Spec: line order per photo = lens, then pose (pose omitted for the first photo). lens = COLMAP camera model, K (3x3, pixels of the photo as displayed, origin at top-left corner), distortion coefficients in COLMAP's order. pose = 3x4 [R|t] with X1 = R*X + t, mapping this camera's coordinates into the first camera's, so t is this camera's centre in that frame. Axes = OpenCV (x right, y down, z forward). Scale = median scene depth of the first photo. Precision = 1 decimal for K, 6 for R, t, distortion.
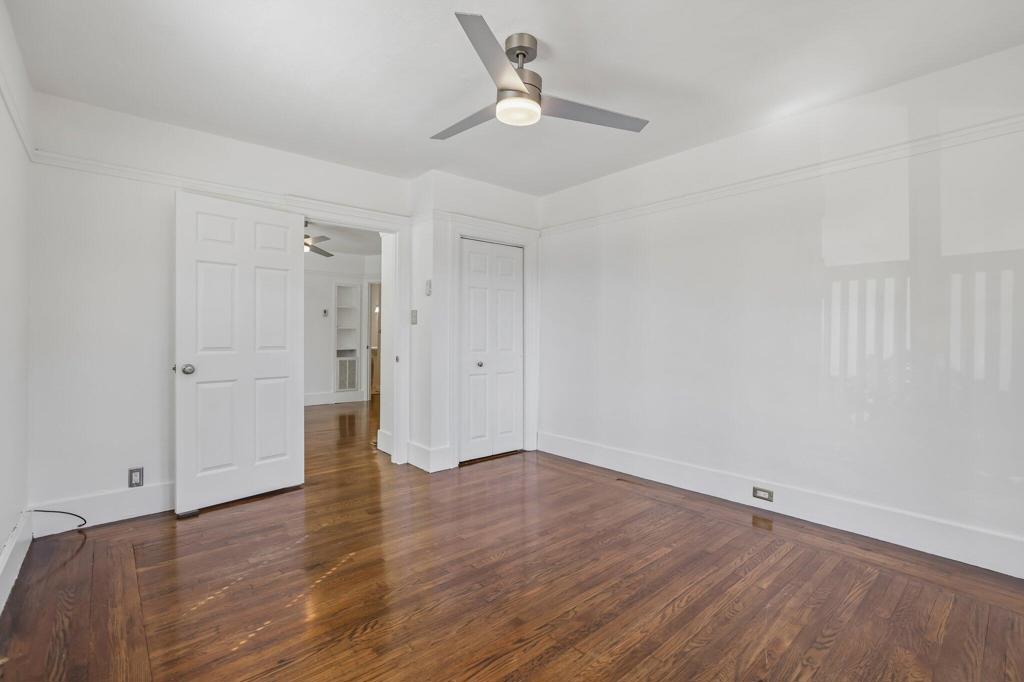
lens RADIAL K [[462.4, 0, 521.6], [0, 462.4, 334.0], [0, 0, 1]] dist [-0.038472, 0.012211]
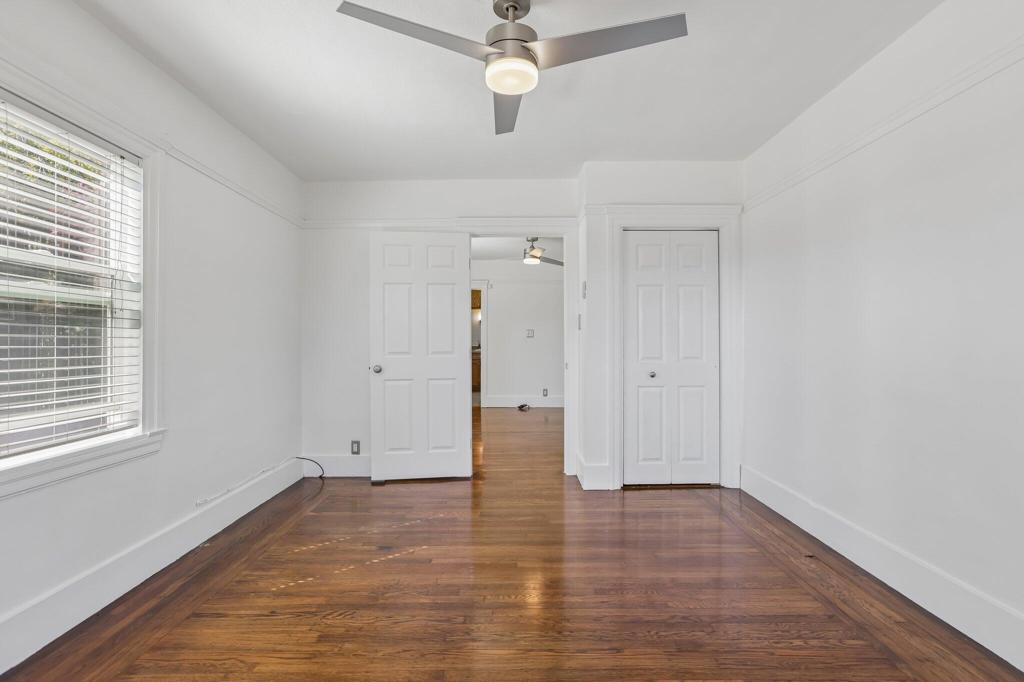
lens RADIAL K [[462.4, 0, 514.6], [0, 462.4, 339.2], [0, 0, 1]] dist [-0.038472, 0.012211]
pose [[0.749644, -0.007487, -0.661798, 0.461976], [0.006610, 0.999971, -0.003826, 0.001902], [0.661808, -0.001506, 0.749672, 0.315274]]
